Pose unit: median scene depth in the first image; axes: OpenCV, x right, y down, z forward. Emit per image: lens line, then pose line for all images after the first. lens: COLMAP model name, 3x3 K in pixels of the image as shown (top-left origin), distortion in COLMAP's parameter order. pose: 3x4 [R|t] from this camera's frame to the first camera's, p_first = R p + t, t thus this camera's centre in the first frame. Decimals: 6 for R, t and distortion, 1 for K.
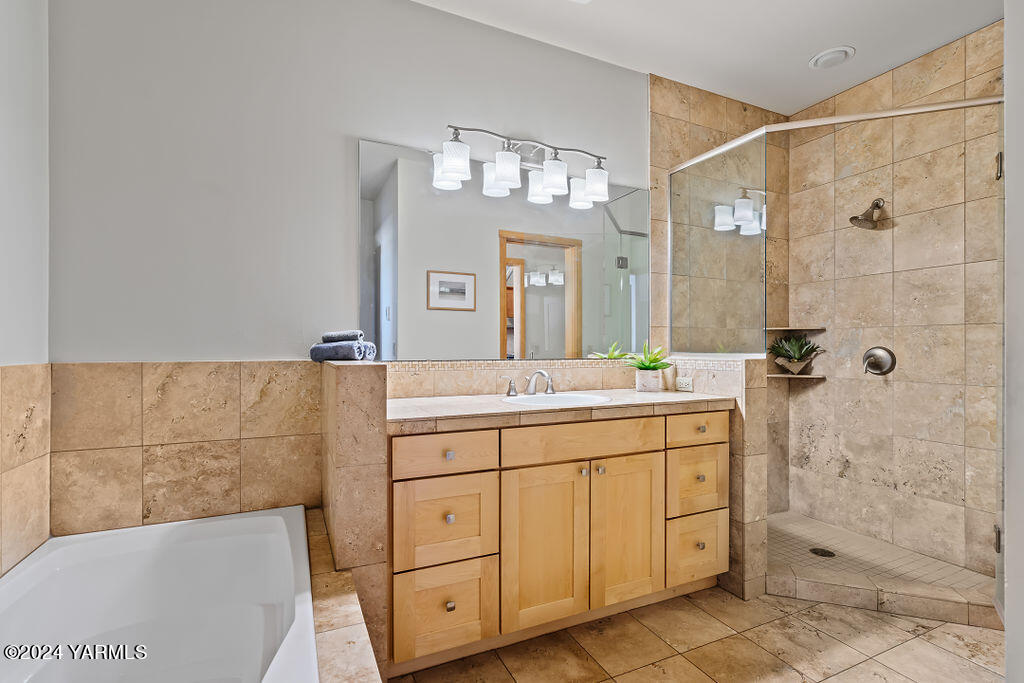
lens RADIAL K [[478.8, 0, 512.7], [0, 478.8, 343.5], [0, 0, 1]] dist [-0.010862, 0.007875]
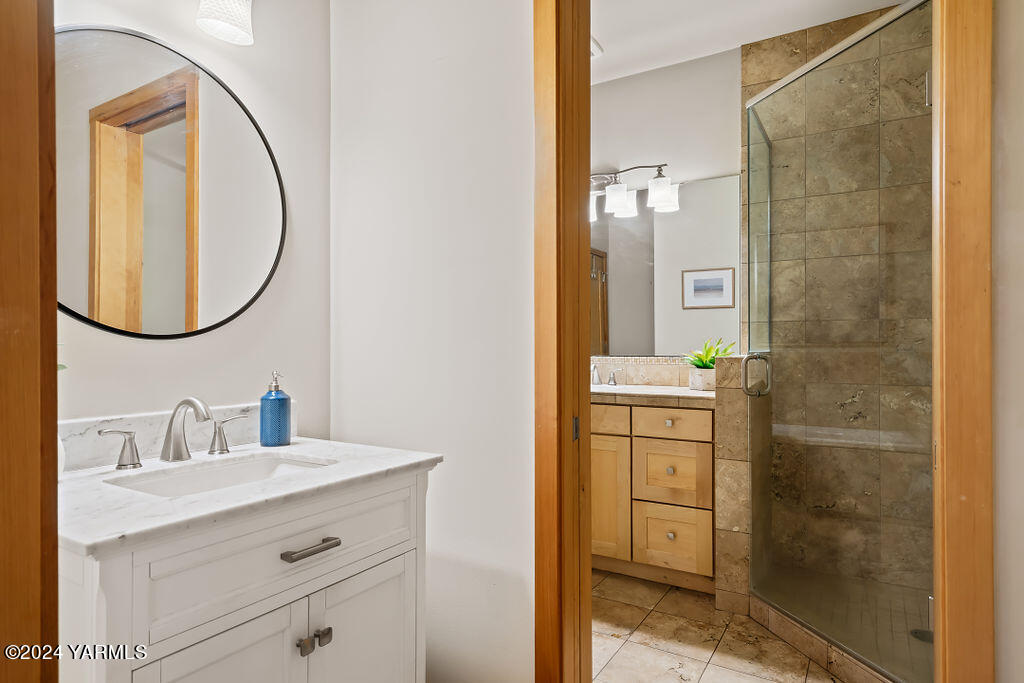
lens RADIAL K [[595.4, 0, 504.0], [0, 595.4, 344.0], [0, 0, 1]] dist [0.006697, 0.002663]
pose [[0.535208, -0.006444, -0.844695, 1.109135], [0.007752, 0.999966, -0.002716, 0.005689], [0.844684, -0.005095, 0.535240, -0.000077]]
